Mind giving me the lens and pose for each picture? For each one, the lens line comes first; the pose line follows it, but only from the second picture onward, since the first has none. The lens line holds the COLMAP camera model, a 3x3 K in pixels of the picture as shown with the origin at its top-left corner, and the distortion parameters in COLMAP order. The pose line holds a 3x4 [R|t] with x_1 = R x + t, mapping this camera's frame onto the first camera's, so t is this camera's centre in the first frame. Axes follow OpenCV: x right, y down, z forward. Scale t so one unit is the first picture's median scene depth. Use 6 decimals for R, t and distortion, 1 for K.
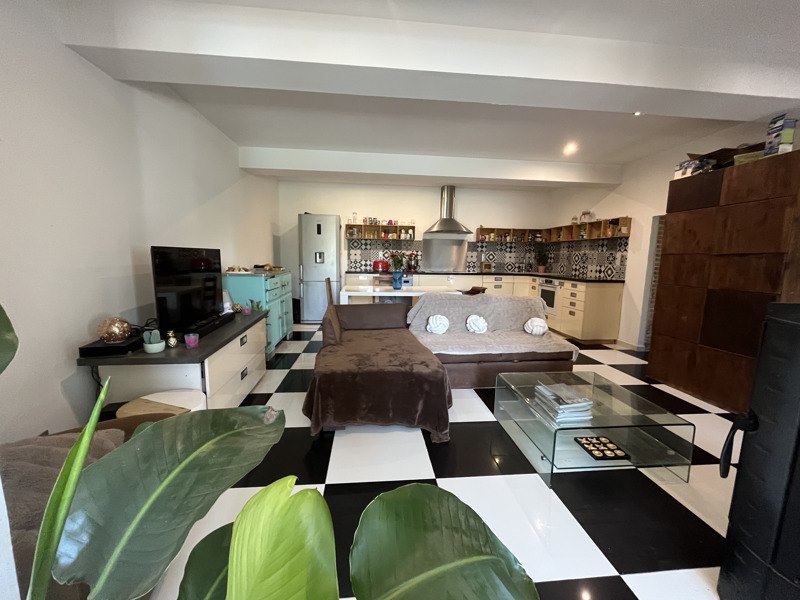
lens RADIAL K [[322.4, 0, 400.7], [0, 322.4, 299.6], [0, 0, 1]] dist [-0.004148, -0.000145]
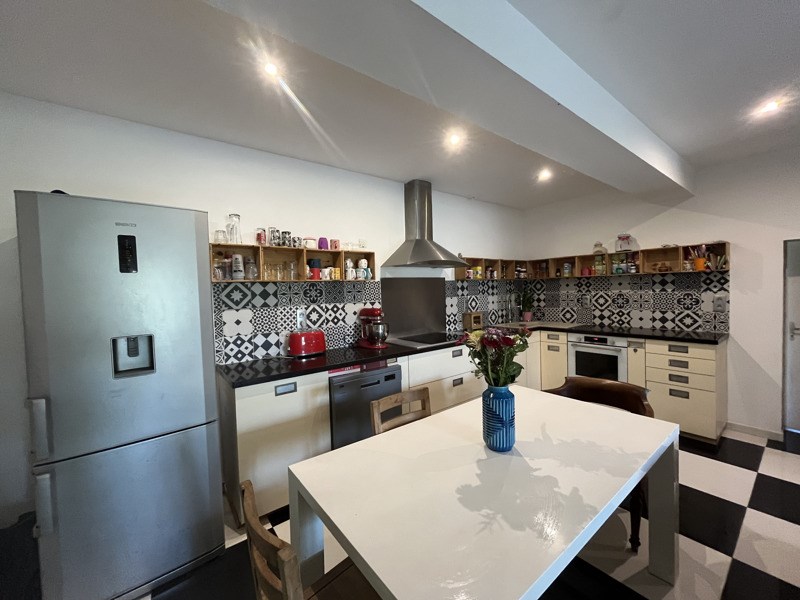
lens RADIAL K [[322.4, 0, 398.8], [0, 322.4, 299.9], [0, 0, 1]] dist [-0.004148, -0.000145]
pose [[0.844246, -0.058798, 0.532720, -0.184606], [0.112888, 0.991174, -0.069503, -0.119888], [-0.523932, 0.118815, 0.843433, 0.582071]]
